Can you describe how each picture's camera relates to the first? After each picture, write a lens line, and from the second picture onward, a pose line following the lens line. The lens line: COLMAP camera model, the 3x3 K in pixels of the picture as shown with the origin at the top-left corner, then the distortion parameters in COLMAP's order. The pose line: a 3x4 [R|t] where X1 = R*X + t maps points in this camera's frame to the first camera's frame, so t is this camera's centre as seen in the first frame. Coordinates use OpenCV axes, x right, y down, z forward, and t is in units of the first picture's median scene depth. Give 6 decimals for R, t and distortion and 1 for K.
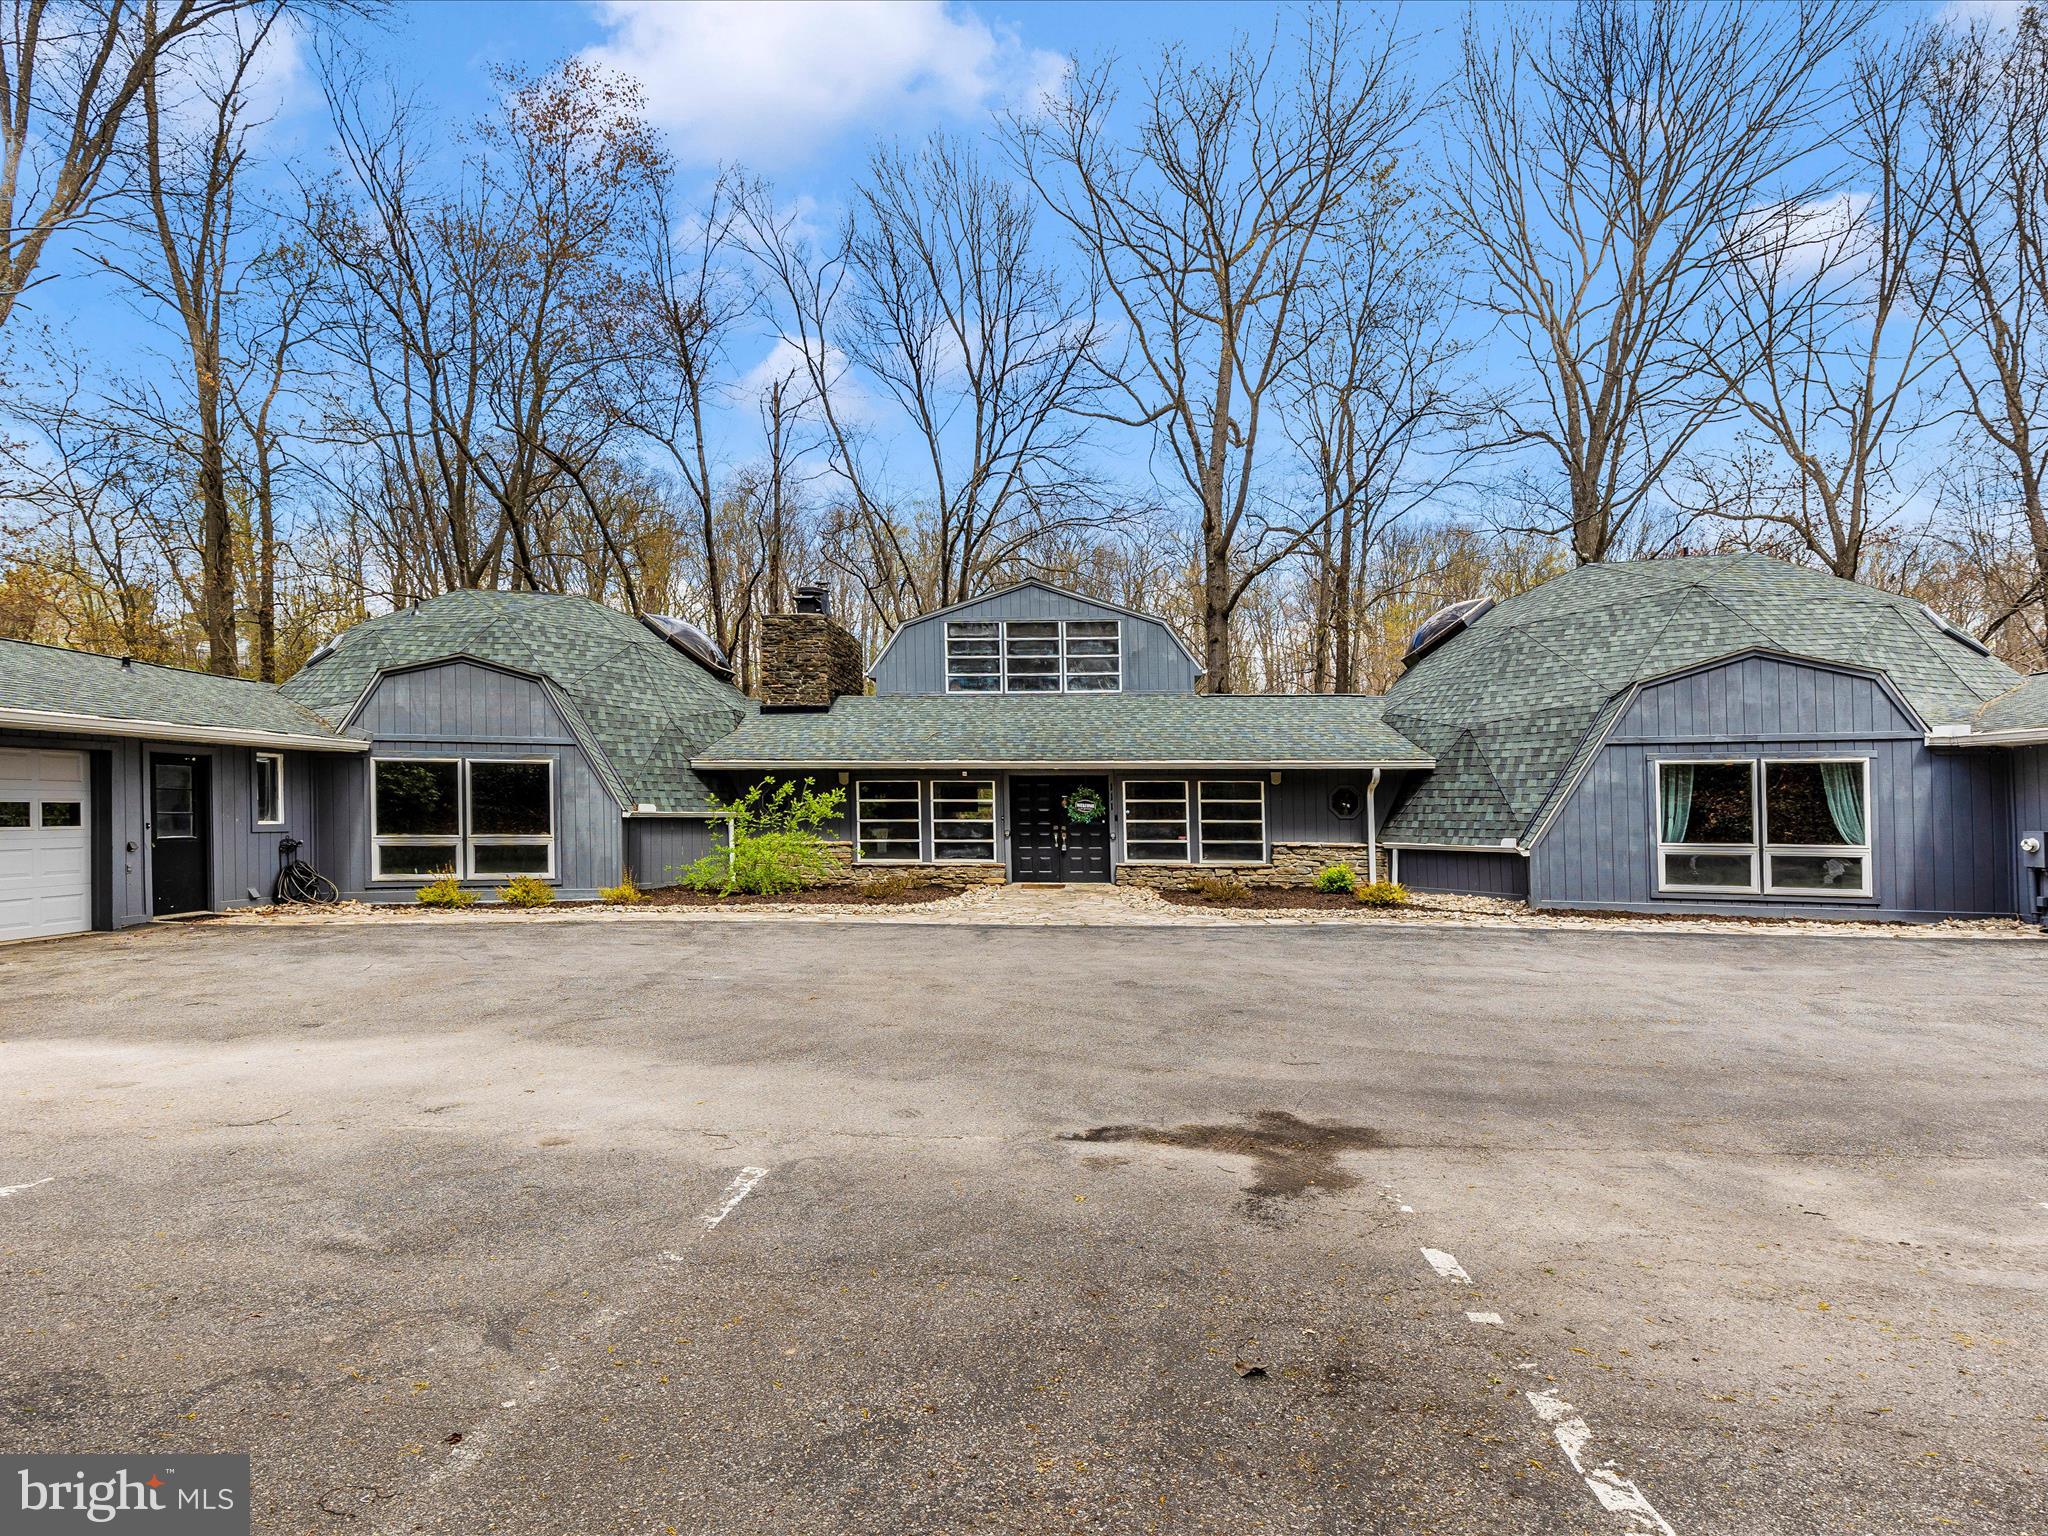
lens RADIAL K [[1132.0, 0, 873.5], [0, 1132.0, 770.9], [0, 0, 1]] dist [0.007346, -0.000024]
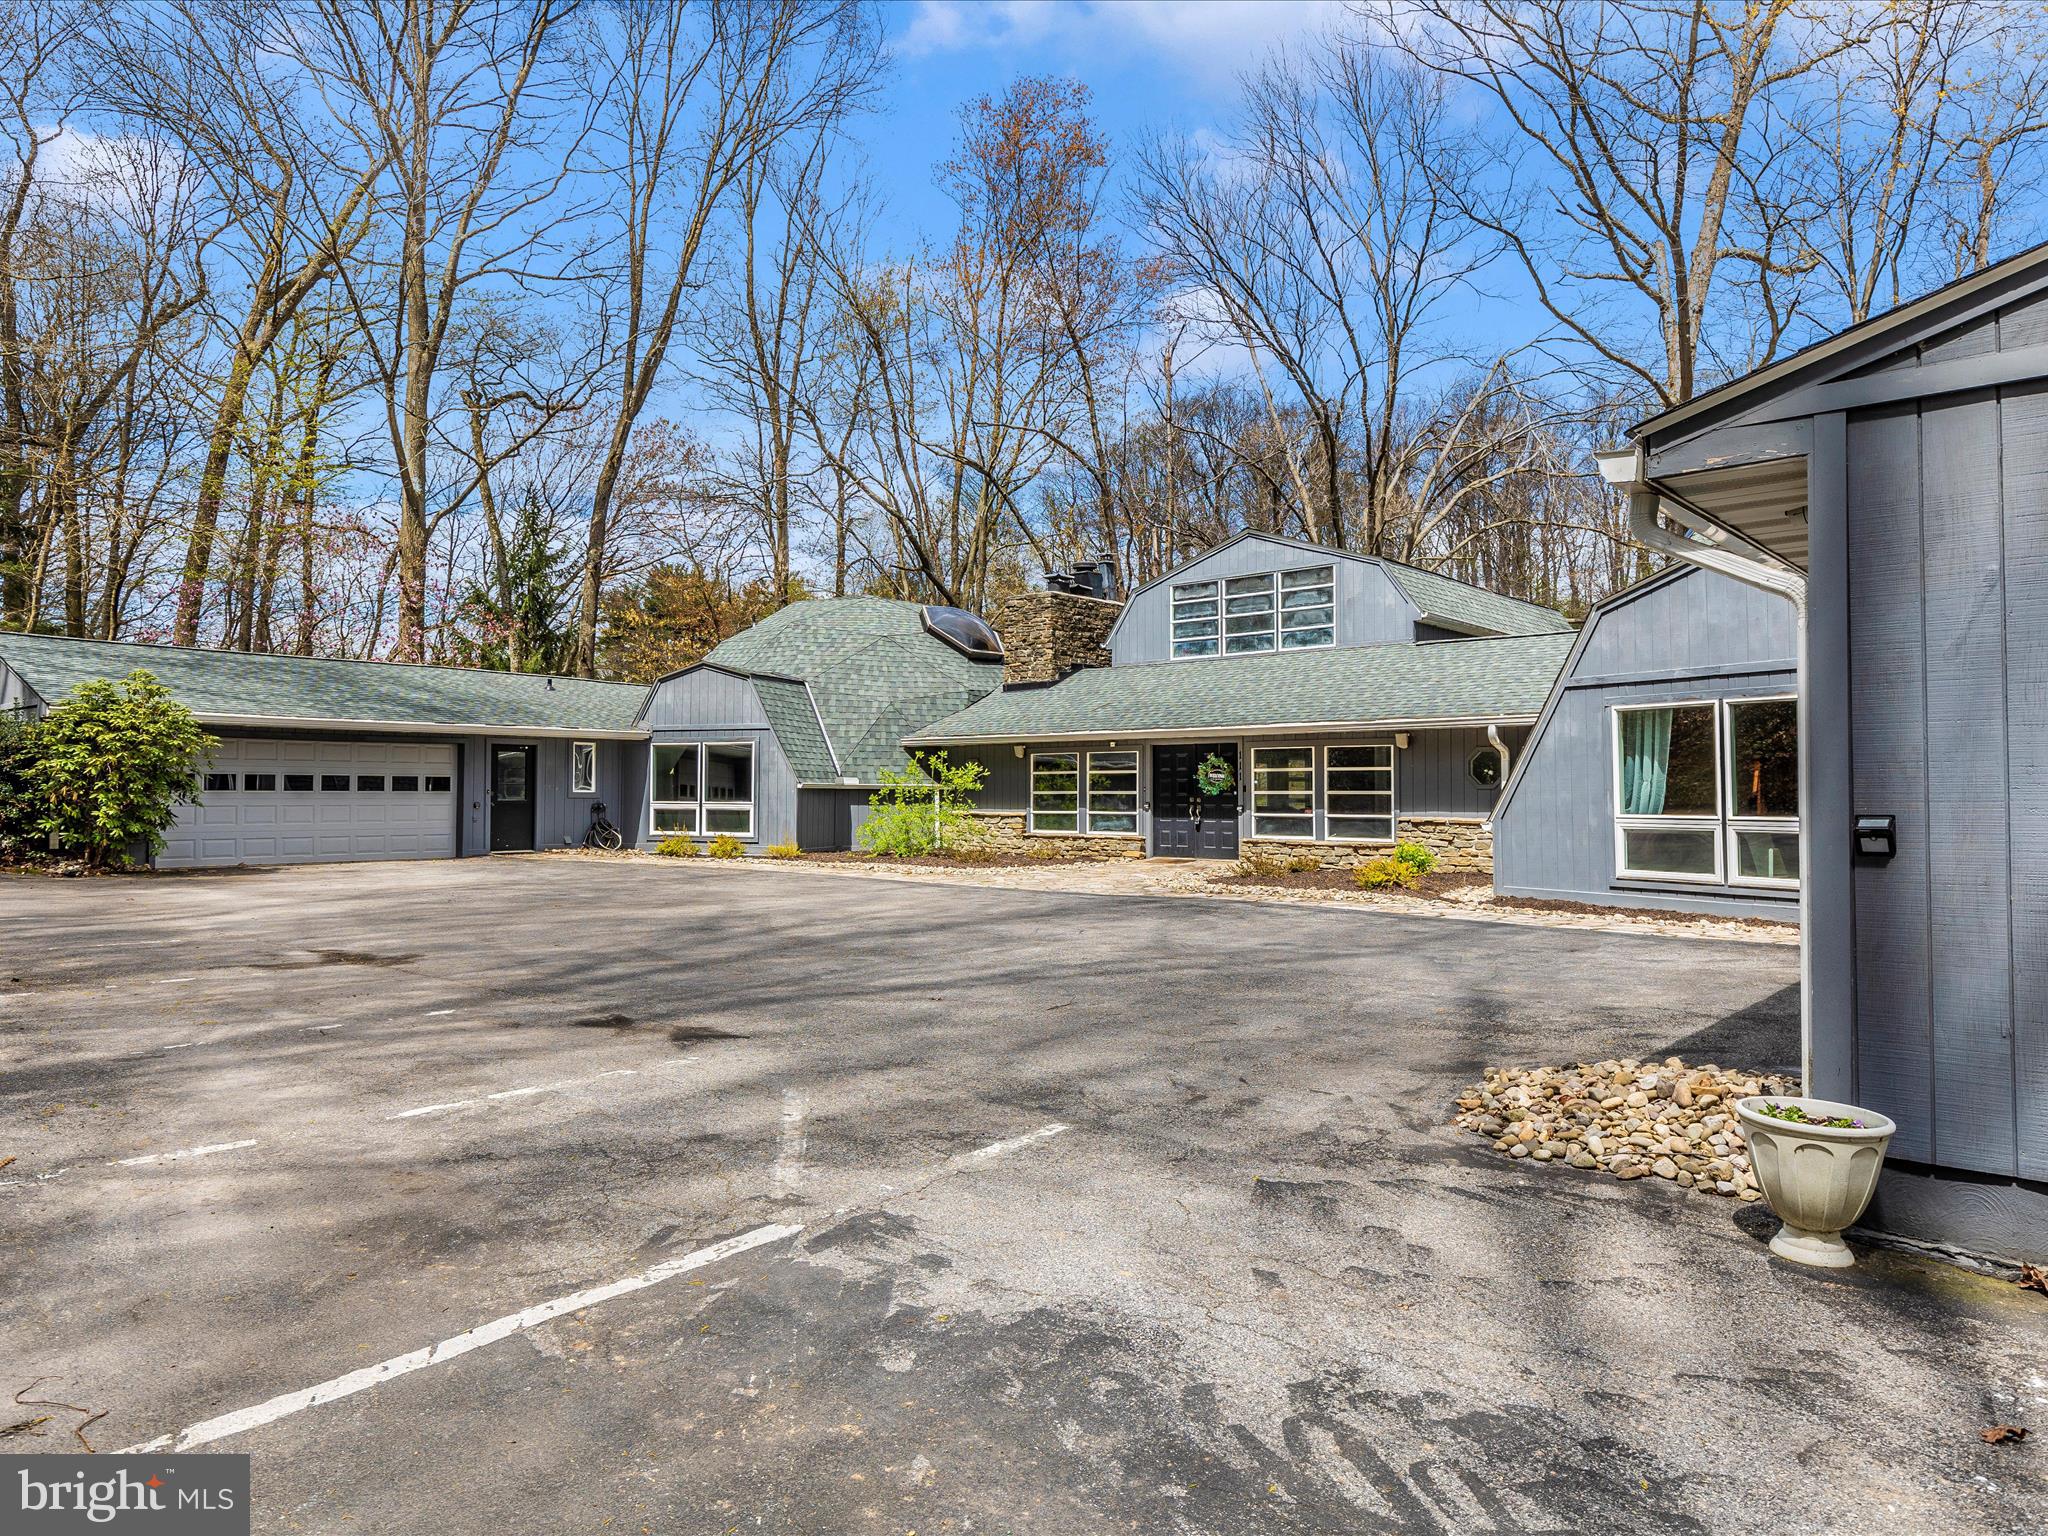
lens RADIAL K [[1239.7, 0, 798.3], [0, 1239.7, 763.4], [0, 0, 1]] dist [0.001270, 0.000458]
pose [[0.752790, -0.014456, -0.658102, 0.612757], [0.019851, 0.999803, 0.000745, 0.013393], [0.657961, -0.013625, 0.752929, 0.011983]]
